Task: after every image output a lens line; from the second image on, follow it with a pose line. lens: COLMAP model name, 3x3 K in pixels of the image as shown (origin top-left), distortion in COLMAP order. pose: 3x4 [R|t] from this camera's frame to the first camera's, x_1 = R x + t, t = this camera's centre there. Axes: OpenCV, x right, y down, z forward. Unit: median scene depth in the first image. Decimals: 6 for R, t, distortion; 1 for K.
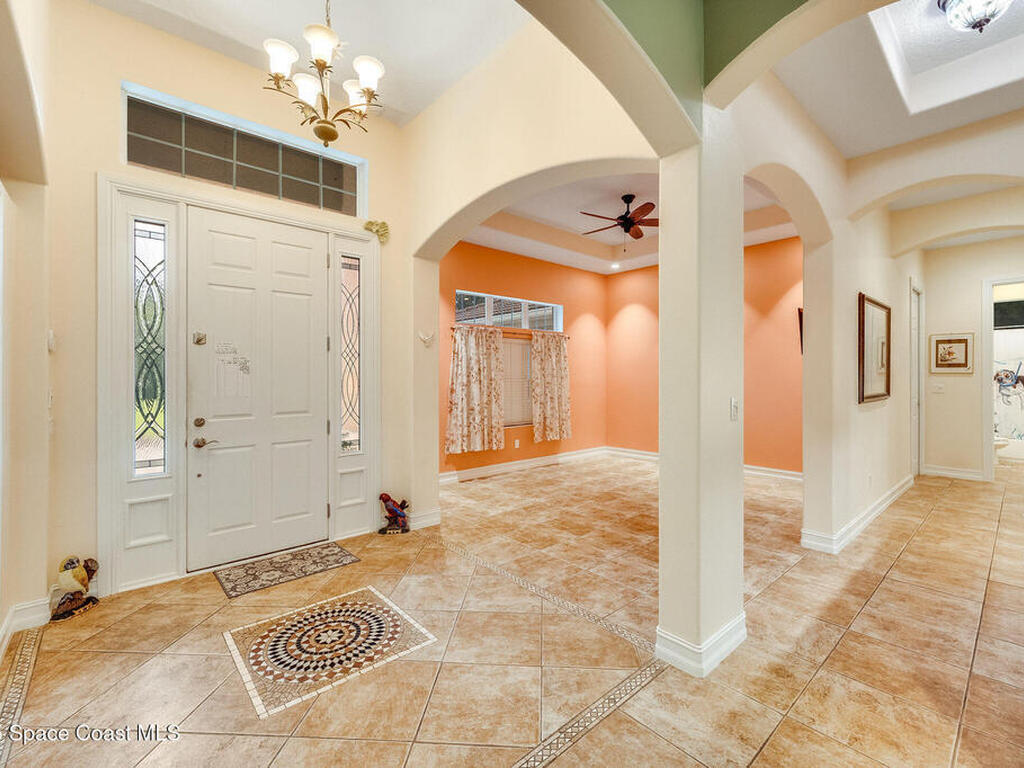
lens RADIAL K [[454.1, 0, 512.0], [0, 454.1, 384.0], [0, 0, 1]] dist [0.001668, -0.000166]
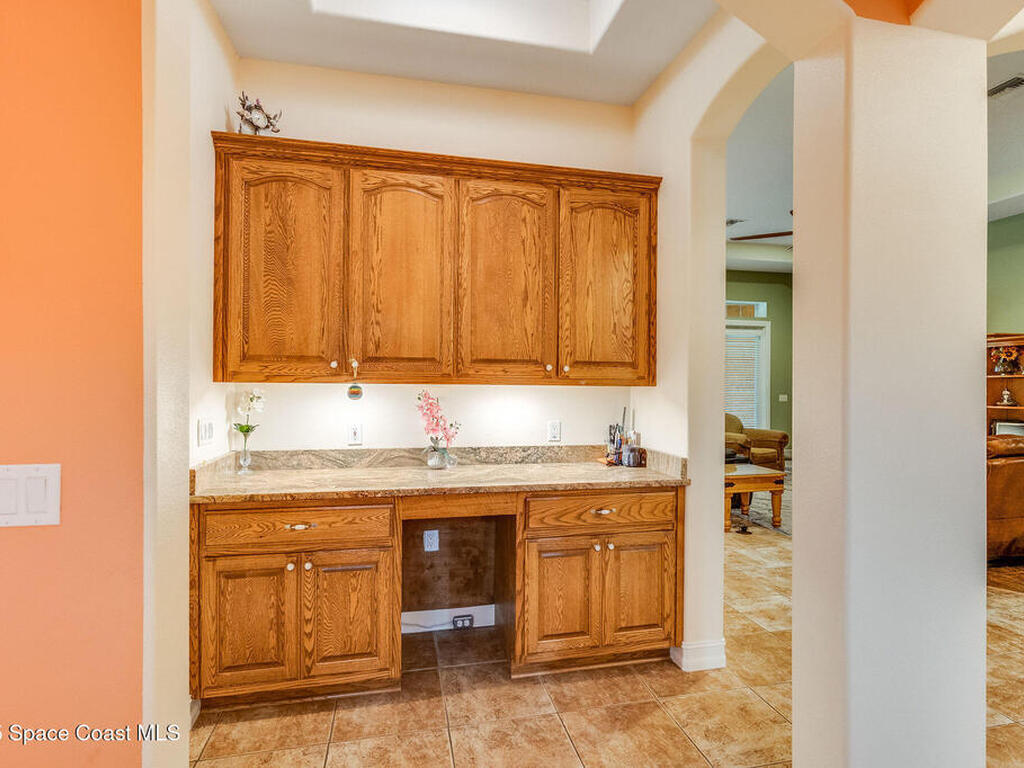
lens RADIAL K [[533.8, 0, 515.2], [0, 533.8, 380.7], [0, 0, 1]] dist [-0.002499, -0.000365]
pose [[-0.876732, -0.001473, 0.480976, 0.341077], [0.002759, 0.999963, 0.008091, -0.038999], [-0.480971, 0.008421, -0.876696, 1.223901]]
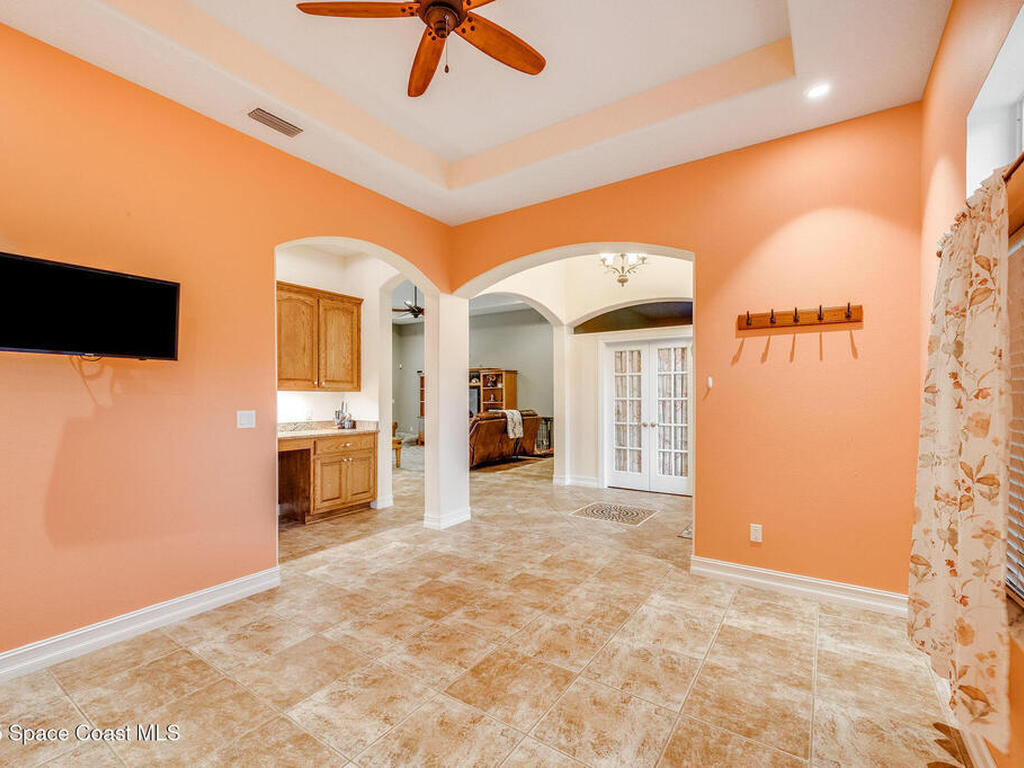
lens RADIAL K [[462.1, 0, 517.8], [0, 462.1, 395.0], [0, 0, 1]] dist [0.001458, -0.000246]
pose [[-0.965492, 0.004016, -0.260400, 0.444369], [0.000023, 0.999882, 0.015334, -0.035692], [0.260431, 0.014799, -0.965379, 2.117546]]
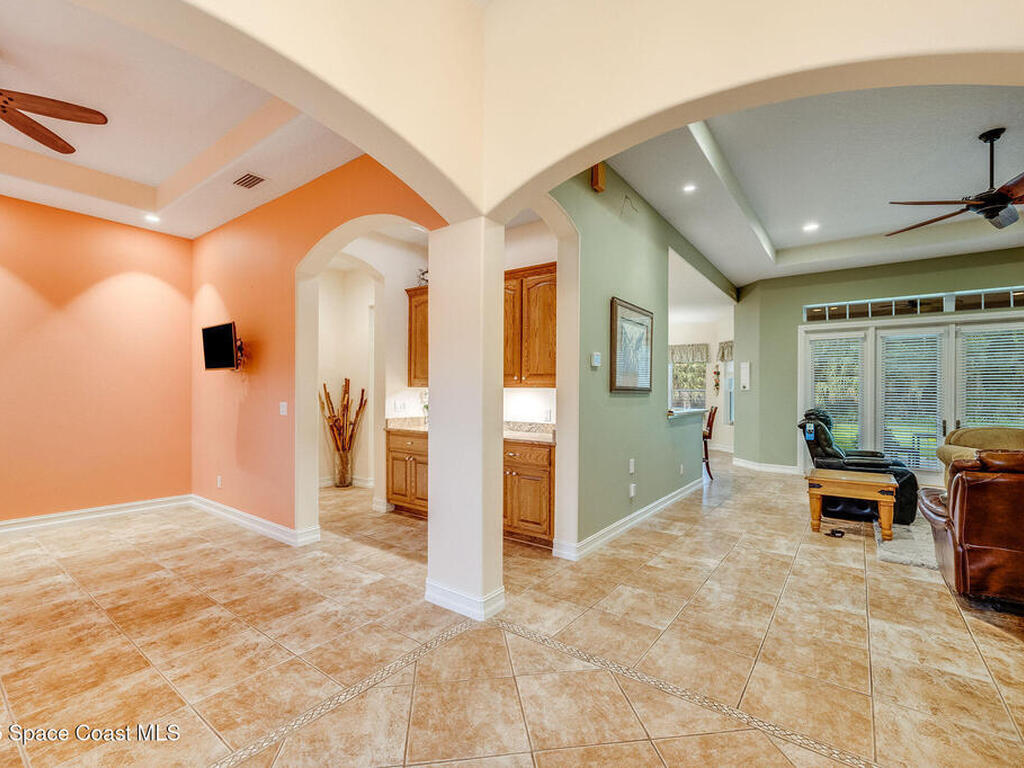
lens RADIAL K [[462.1, 0, 517.8], [0, 462.1, 395.0], [0, 0, 1]] dist [0.001458, -0.000246]
pose [[-0.210539, -0.003762, 0.977578, -0.592681], [0.007984, 0.999953, 0.005568, -0.011222], [-0.977553, 0.008977, -0.210499, 0.750504]]
